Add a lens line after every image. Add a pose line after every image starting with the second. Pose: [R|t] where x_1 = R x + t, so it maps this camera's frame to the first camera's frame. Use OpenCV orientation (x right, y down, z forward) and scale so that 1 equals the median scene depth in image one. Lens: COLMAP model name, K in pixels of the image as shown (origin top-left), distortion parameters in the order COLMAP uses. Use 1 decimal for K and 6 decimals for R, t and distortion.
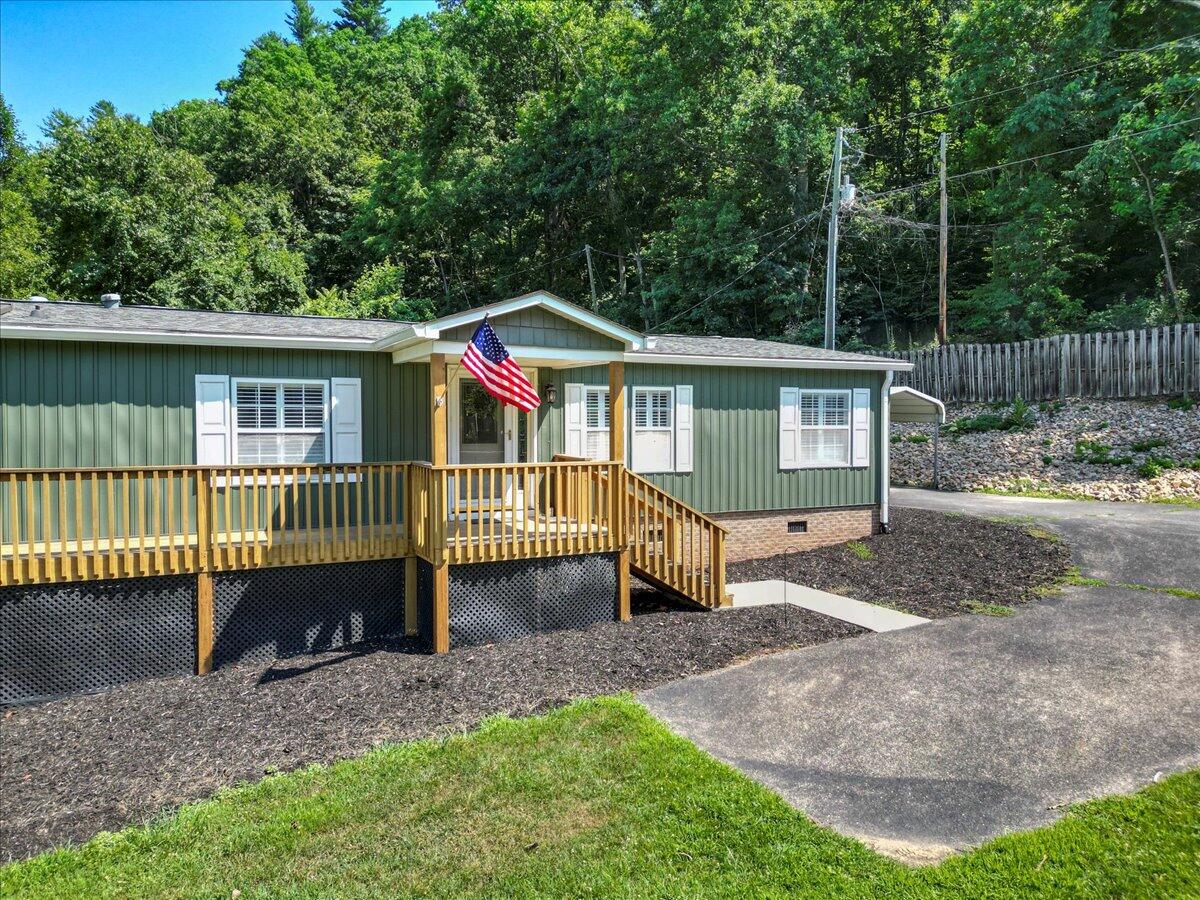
lens RADIAL K [[843.4, 0, 600.0], [0, 843.4, 450.0], [0, 0, 1]] dist [0.057738, -0.042612]
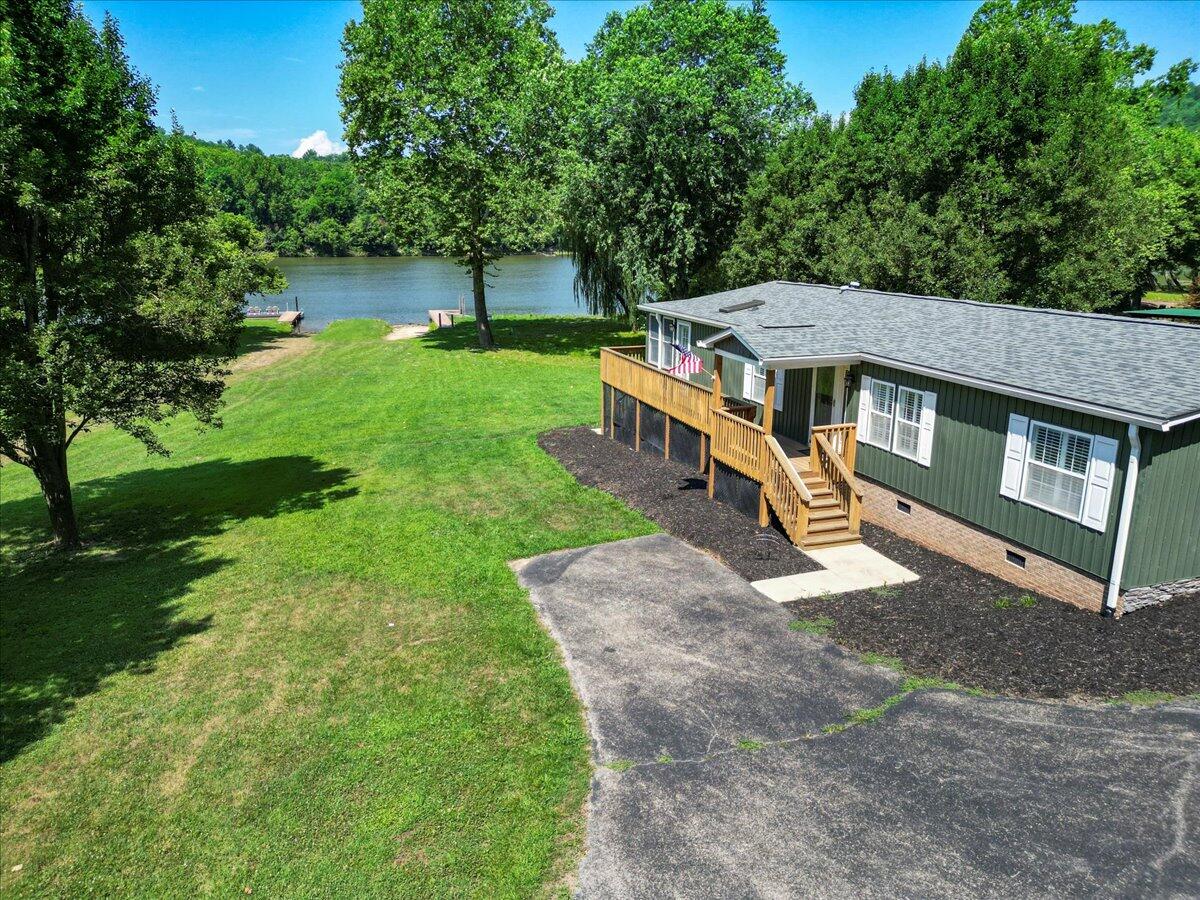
lens RADIAL K [[843.4, 0, 600.0], [0, 843.4, 450.0], [0, 0, 1]] dist [0.057738, -0.042612]
pose [[-0.125874, 0.249911, -0.960052, 1.220768], [-0.040254, 0.965666, 0.256650, -0.264937], [0.991229, 0.070951, -0.111493, 0.643958]]
